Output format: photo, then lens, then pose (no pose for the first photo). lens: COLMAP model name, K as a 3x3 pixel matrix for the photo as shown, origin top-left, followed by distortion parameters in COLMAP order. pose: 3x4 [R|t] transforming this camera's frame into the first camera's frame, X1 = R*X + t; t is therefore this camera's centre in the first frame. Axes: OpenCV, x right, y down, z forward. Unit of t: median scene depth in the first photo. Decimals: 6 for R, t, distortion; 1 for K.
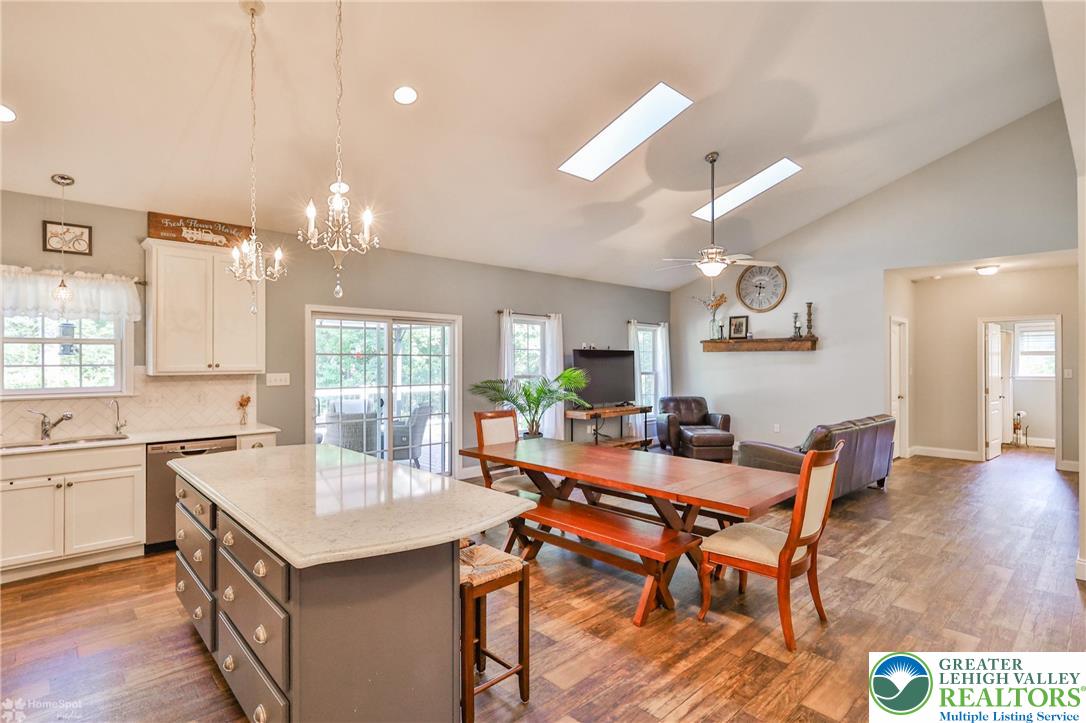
lens RADIAL K [[535.2, 0, 539.8], [0, 535.2, 362.4], [0, 0, 1]] dist [0.001038, 0.000600]
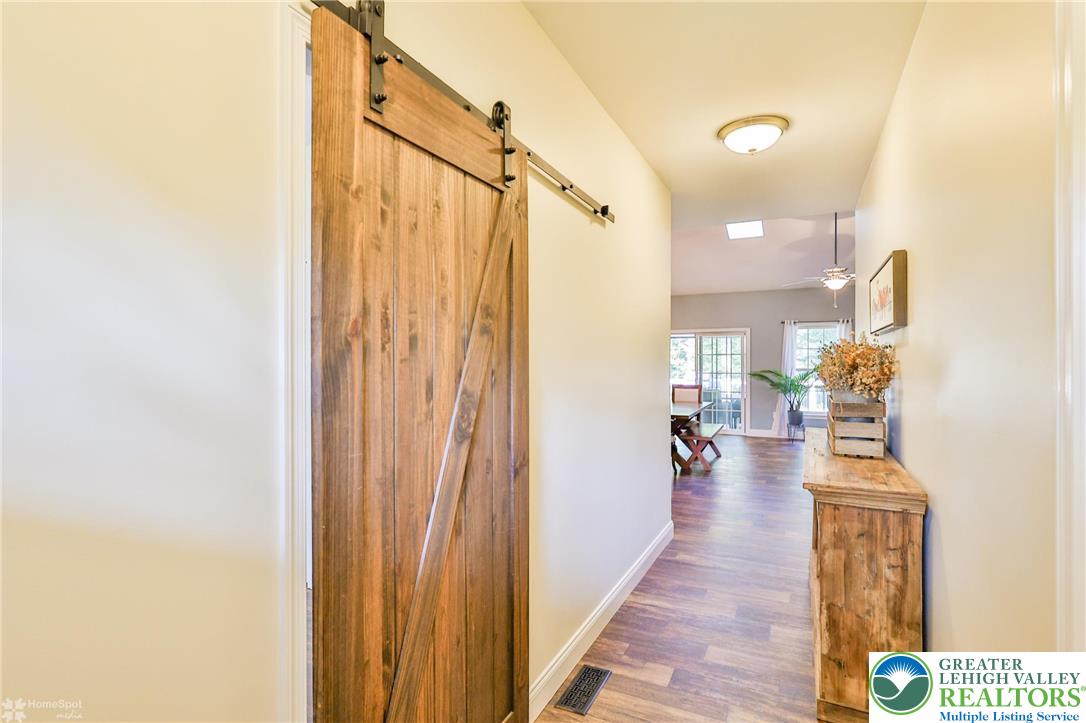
lens RADIAL K [[537.0, 0, 541.3], [0, 537.0, 365.8], [0, 0, 1]] dist [0.002028, 0.000265]
pose [[0.363548, 0.012489, -0.931492, 1.129347], [-0.000049, 0.999910, 0.013387, -0.000464], [0.931575, -0.004822, 0.363516, -0.103038]]
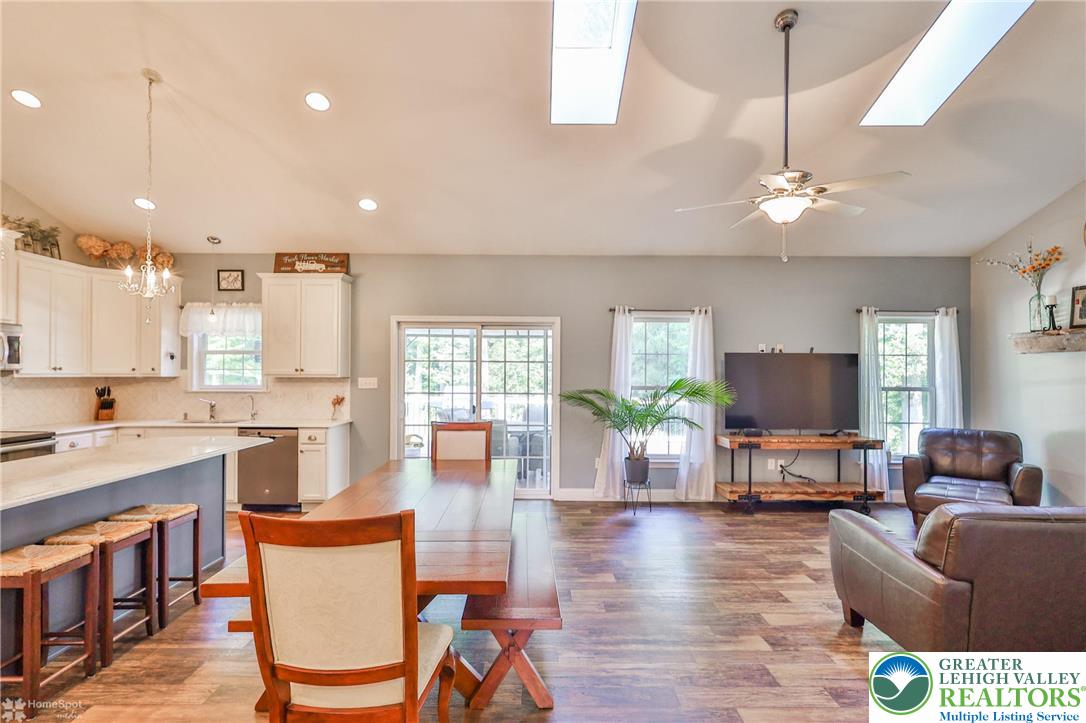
lens RADIAL K [[537.0, 0, 541.3], [0, 537.0, 365.8], [0, 0, 1]] dist [0.002028, 0.000265]
pose [[0.733109, -0.003463, -0.680102, 0.472868], [-0.007233, 0.999891, -0.012888, 0.006233], [0.680073, 0.014367, 0.733004, 0.348104]]
